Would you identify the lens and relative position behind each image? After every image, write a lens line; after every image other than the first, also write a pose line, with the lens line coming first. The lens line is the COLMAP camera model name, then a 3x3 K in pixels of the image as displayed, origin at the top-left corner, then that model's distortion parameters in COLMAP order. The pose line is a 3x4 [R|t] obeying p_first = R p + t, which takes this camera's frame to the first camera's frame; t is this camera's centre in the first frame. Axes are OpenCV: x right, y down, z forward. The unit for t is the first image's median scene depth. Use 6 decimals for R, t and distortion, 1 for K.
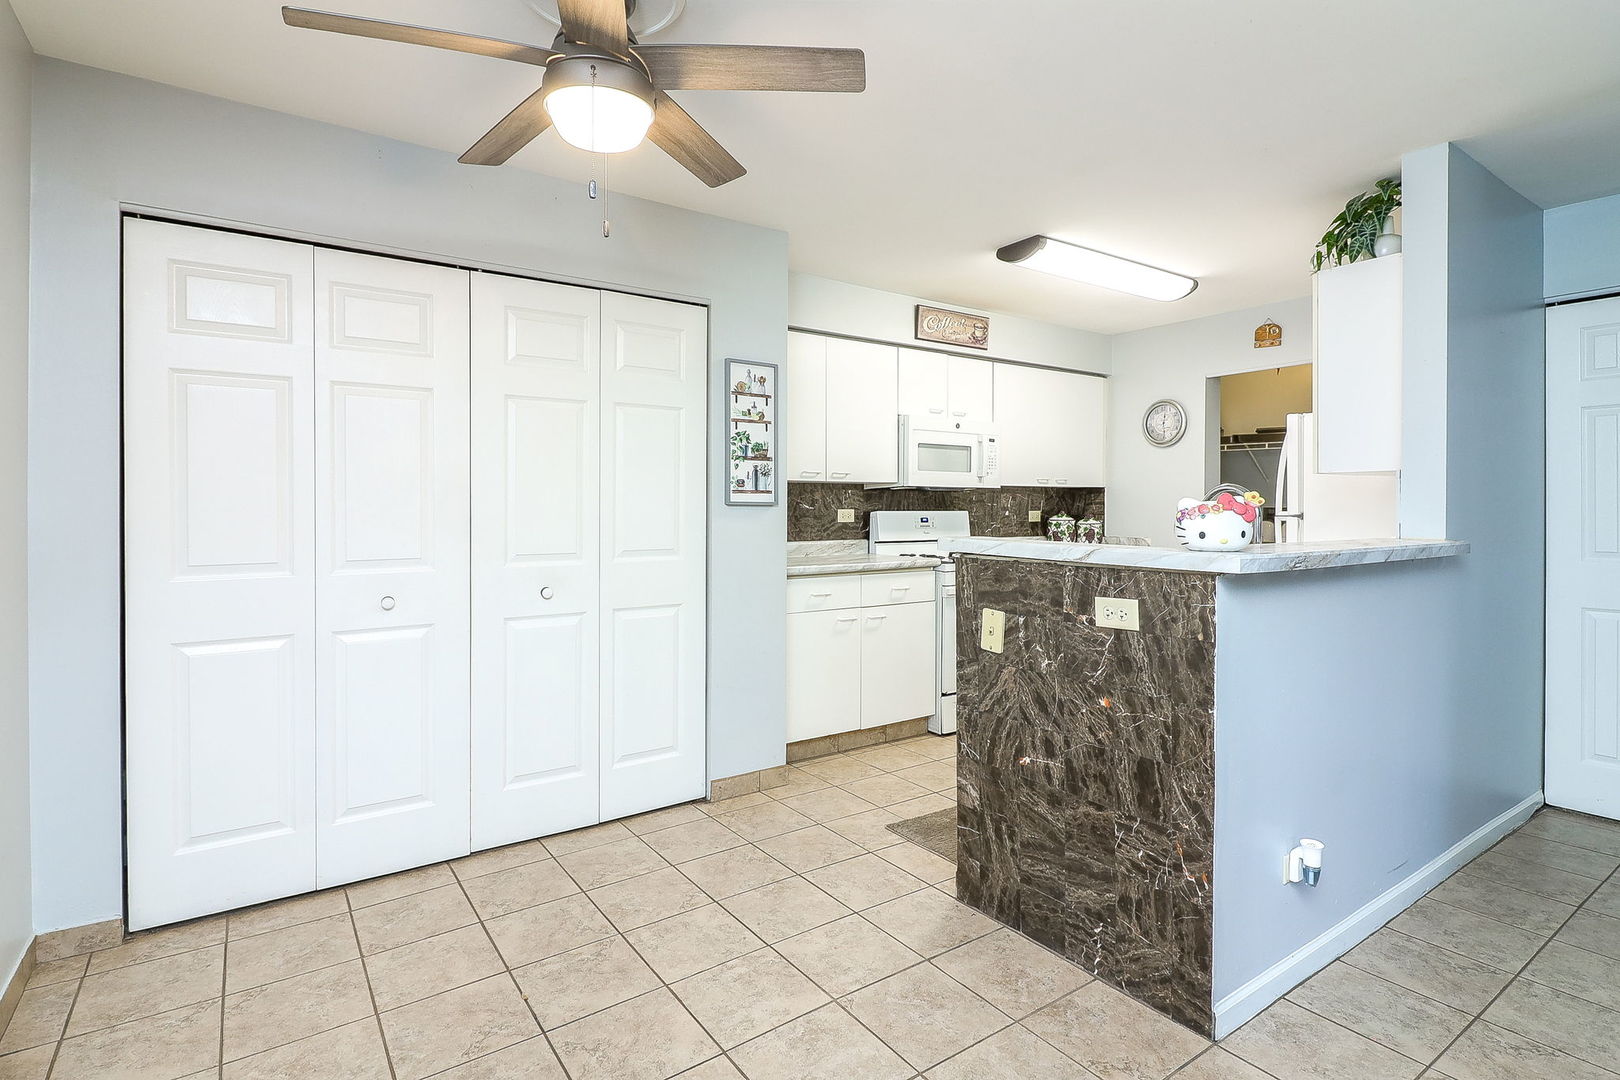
lens RADIAL K [[784.9, 0, 811.8], [0, 784.9, 509.5], [0, 0, 1]] dist [0.003709, 0.000000]
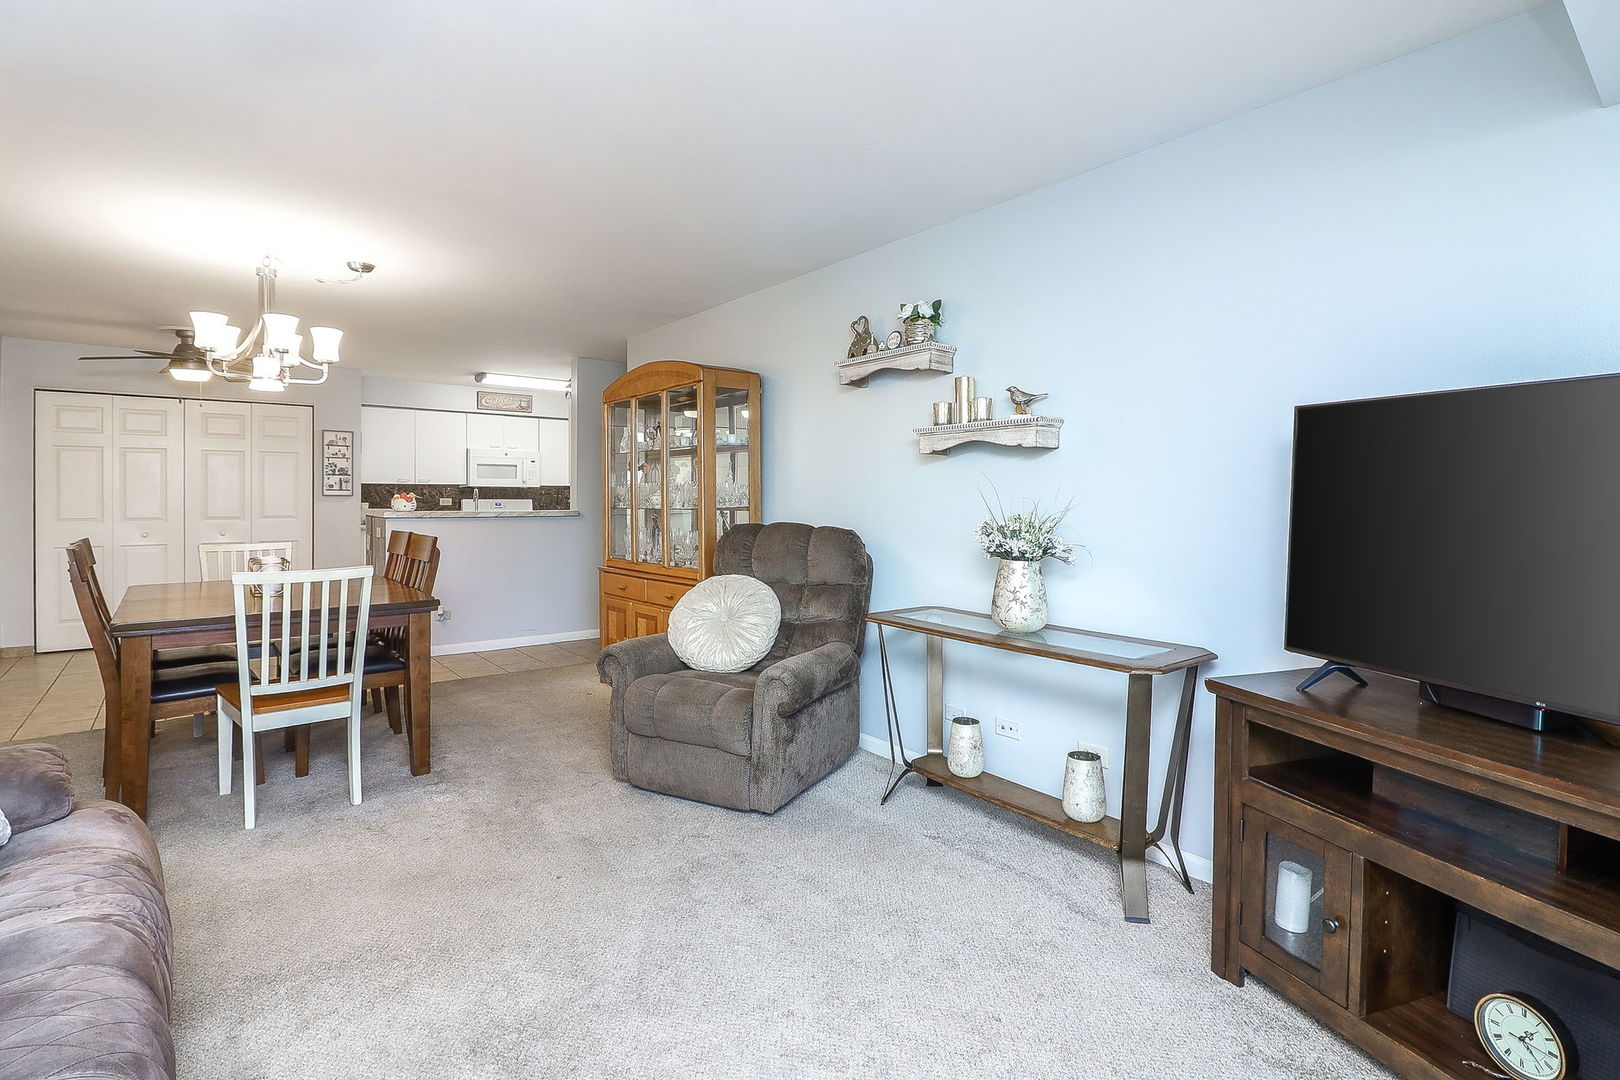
lens RADIAL K [[776.0, 0, 810.0], [0, 776.0, 498.5], [0, 0, 1]] dist [-0.001032, -0.000693]
pose [[0.998108, 0.006509, 0.061146, 0.882257], [-0.006396, 0.999977, -0.002056, -0.001956], [-0.061158, 0.001661, 0.998127, -0.991100]]
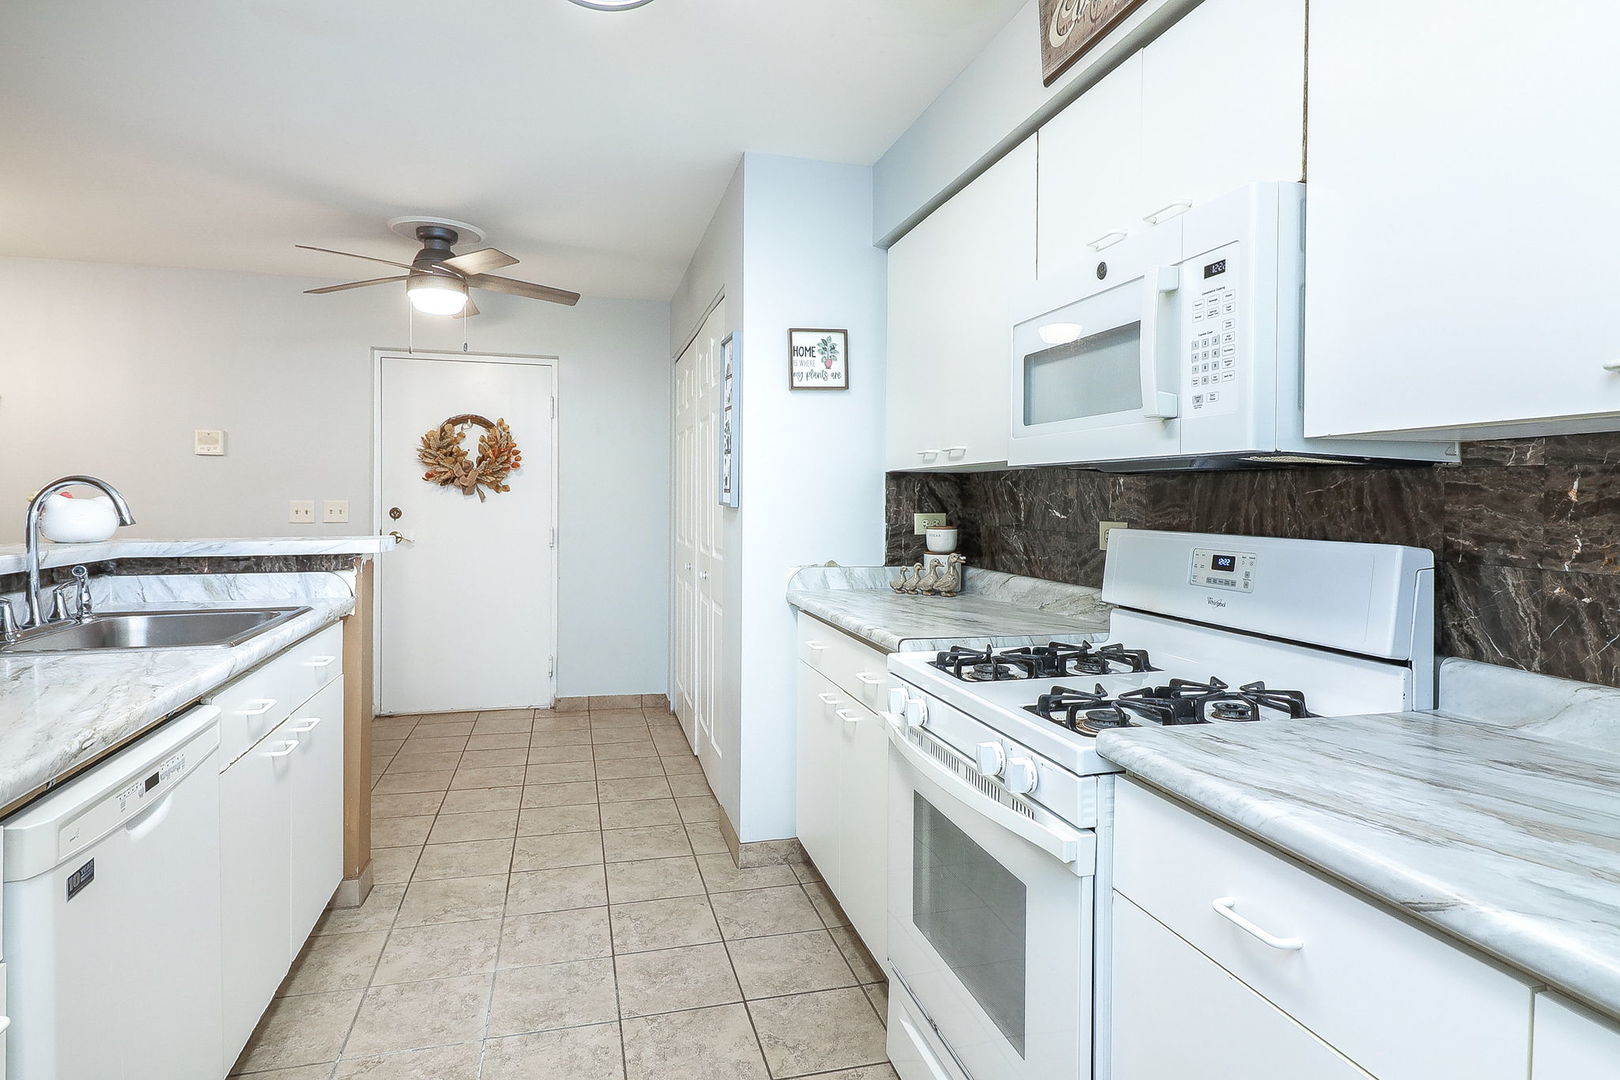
lens RADIAL K [[879.7, 0, 808.7], [0, 879.7, 512.4], [0, 0, 1]] dist [0.014777, -0.000636]
pose [[-0.335452, 0.012997, -0.941967, 0.627462], [-0.012426, 0.999757, 0.018219, -0.013872], [0.941975, 0.017817, -0.335209, 1.115509]]
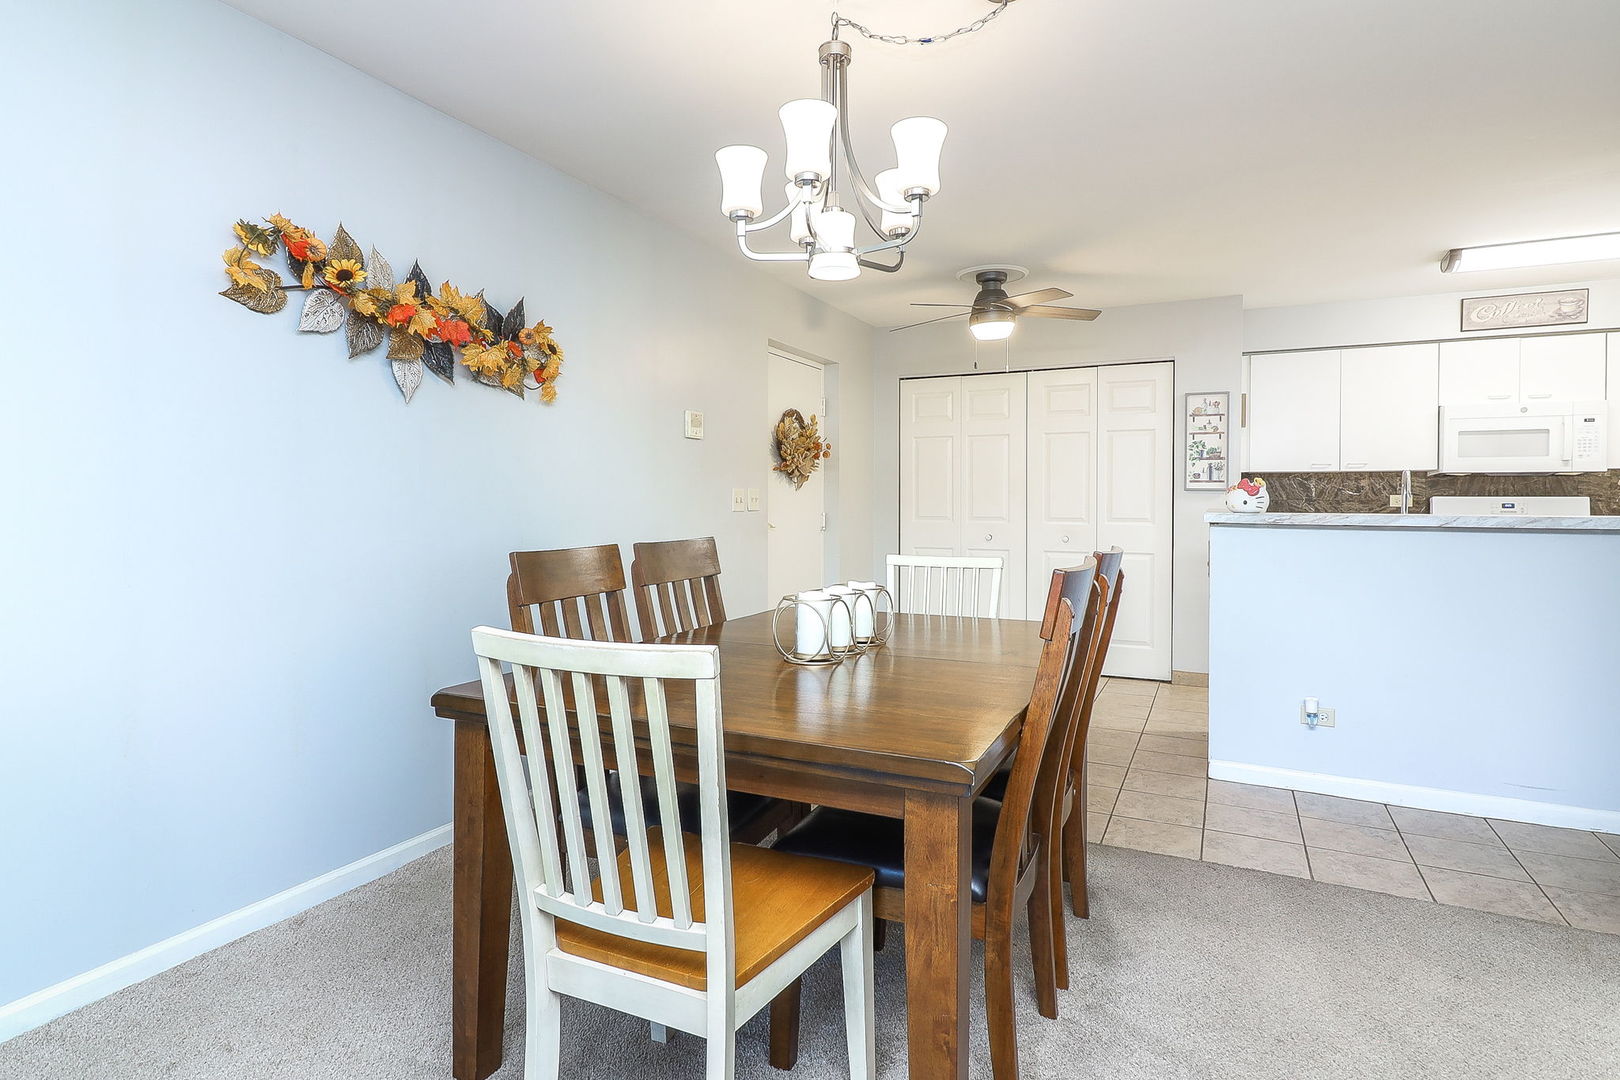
lens RADIAL K [[879.7, 0, 808.7], [0, 879.7, 512.4], [0, 0, 1]] dist [0.014777, -0.000636]
pose [[0.497226, 0.014233, -0.867504, 0.782603], [-0.006590, 0.999899, 0.012628, 0.015298], [0.867596, -0.000562, 0.497270, -0.368579]]
